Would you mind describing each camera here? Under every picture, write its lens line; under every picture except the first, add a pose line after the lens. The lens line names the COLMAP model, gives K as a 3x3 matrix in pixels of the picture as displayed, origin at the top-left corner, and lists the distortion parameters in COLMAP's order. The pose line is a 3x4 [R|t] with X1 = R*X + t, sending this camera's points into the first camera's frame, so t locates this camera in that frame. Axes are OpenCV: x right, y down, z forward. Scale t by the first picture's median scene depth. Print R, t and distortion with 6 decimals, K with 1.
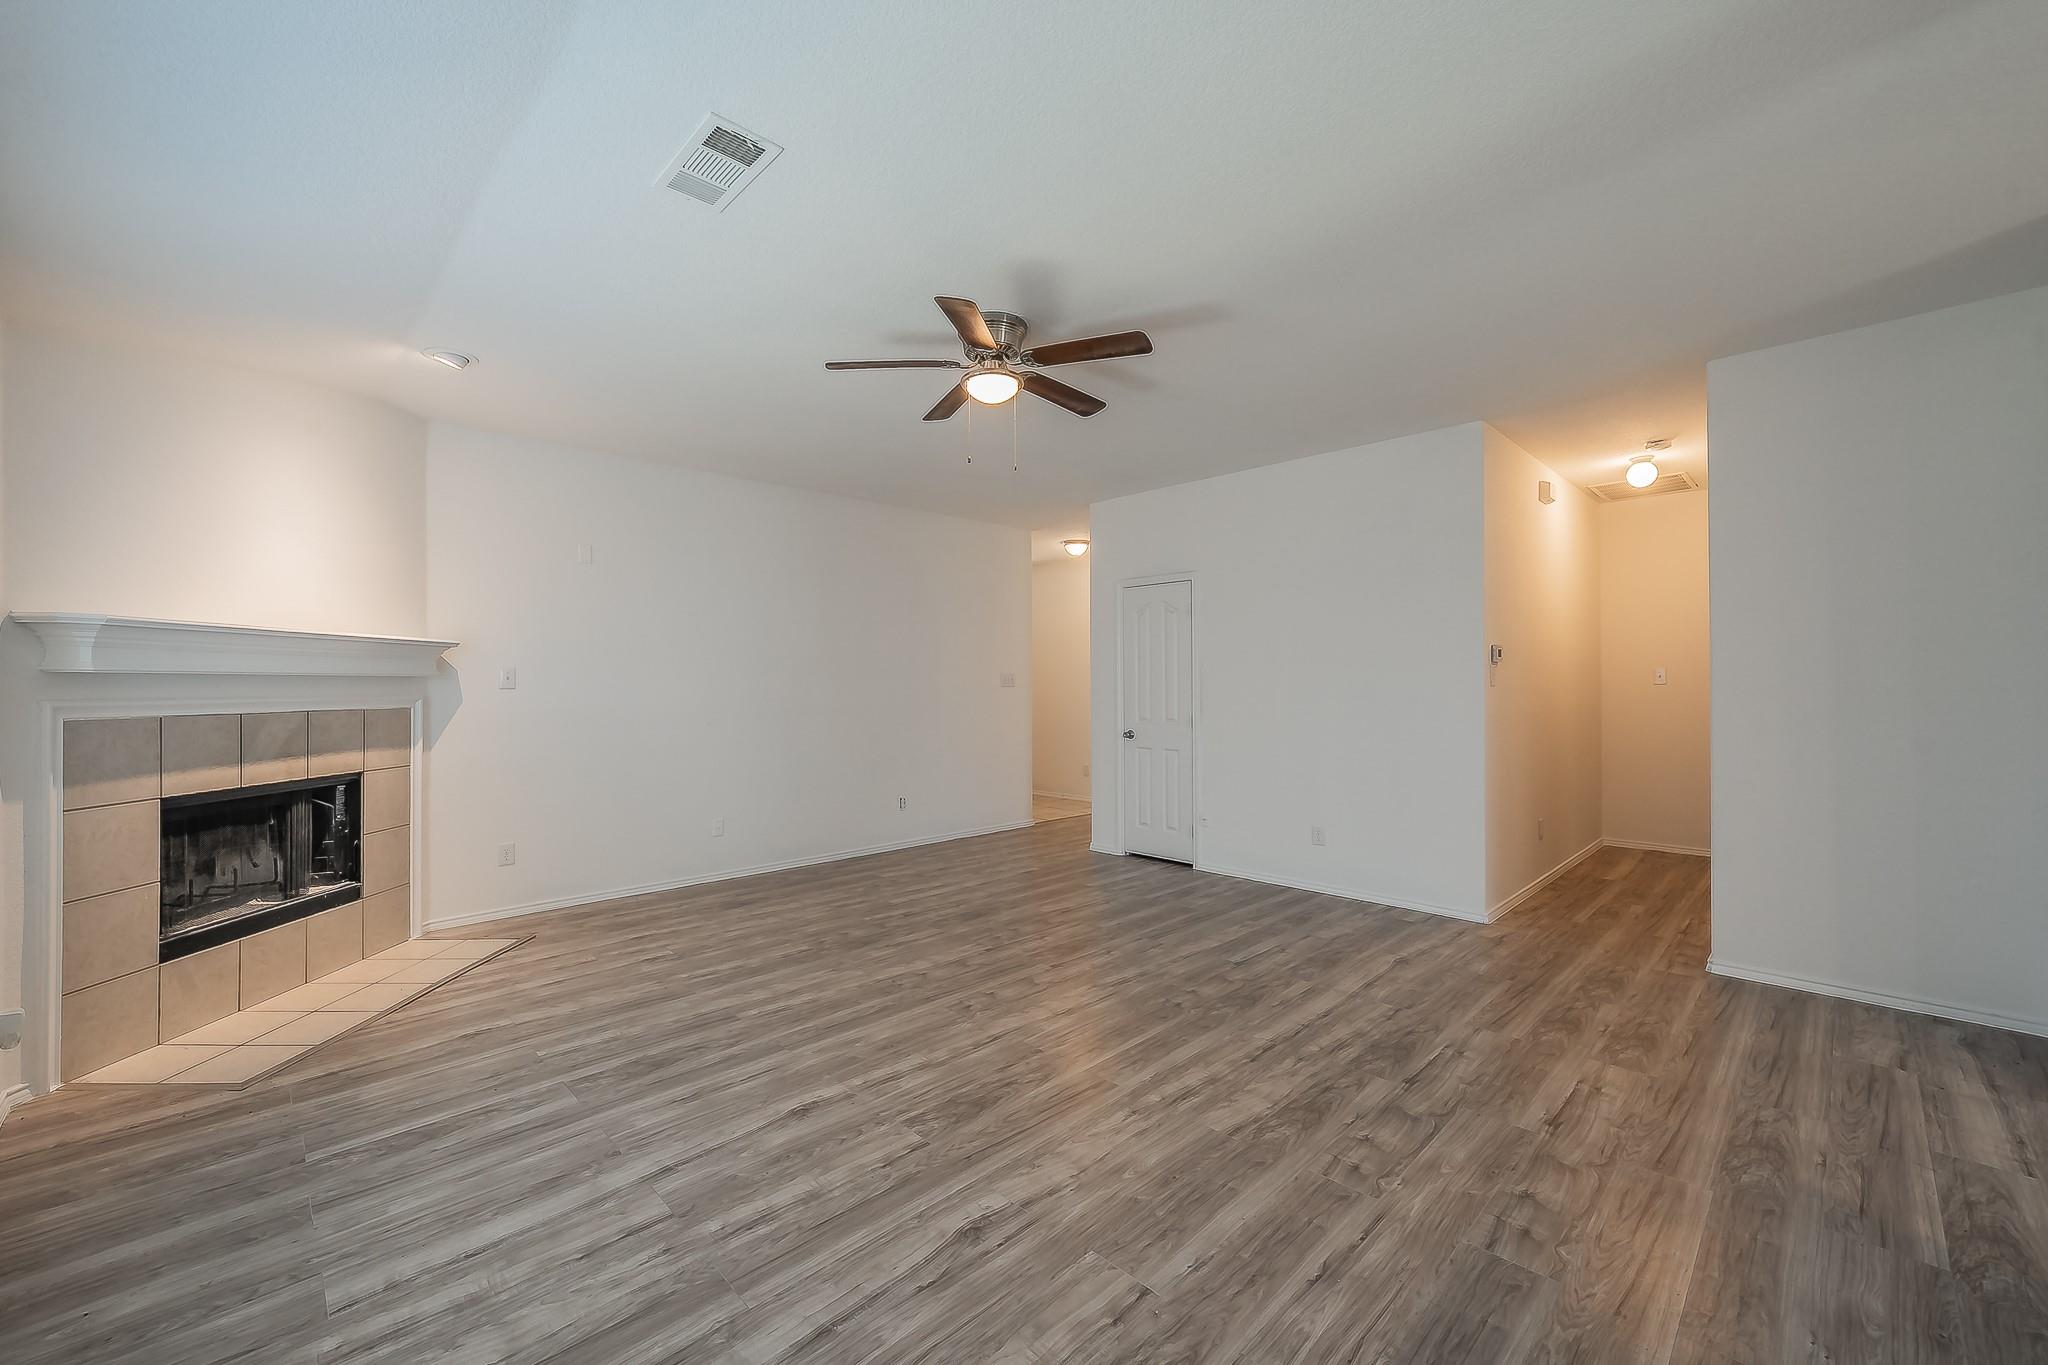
lens RADIAL K [[802.2, 0, 1025.4], [0, 802.2, 679.5], [0, 0, 1]] dist [0.000584, 0.000005]
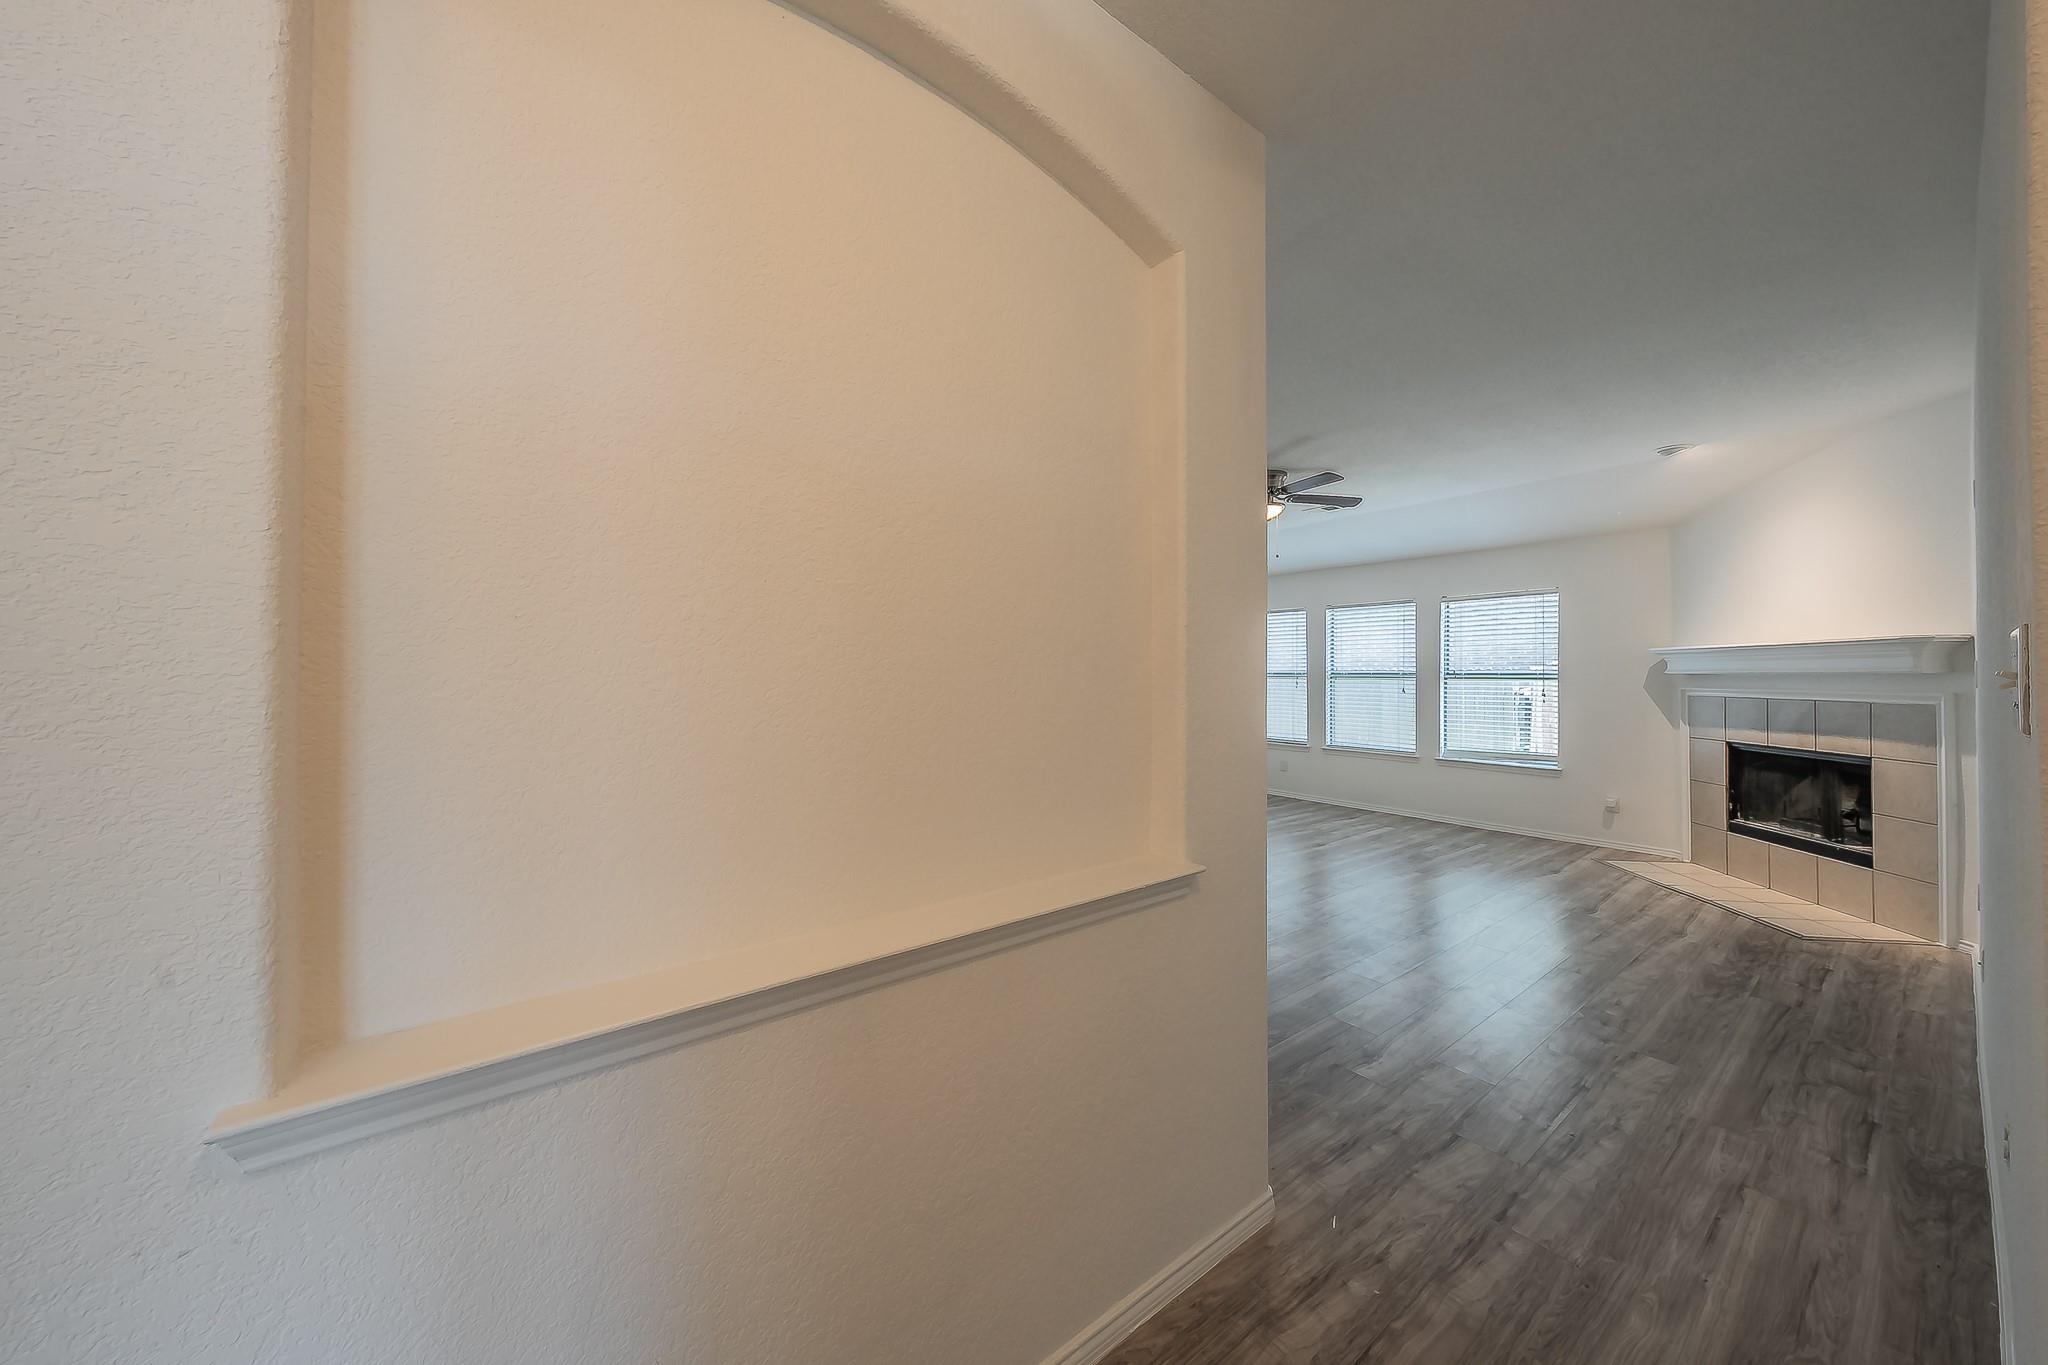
lens RADIAL K [[722.0, 0, 1022.7], [0, 722.0, 676.6], [0, 0, 1]] dist [-0.000054, -0.000005]
pose [[-0.994176, 0.000853, 0.107761, 0.271046], [0.000731, 0.999999, -0.001174, 0.000229], [-0.107762, -0.001089, -0.994176, 2.270730]]
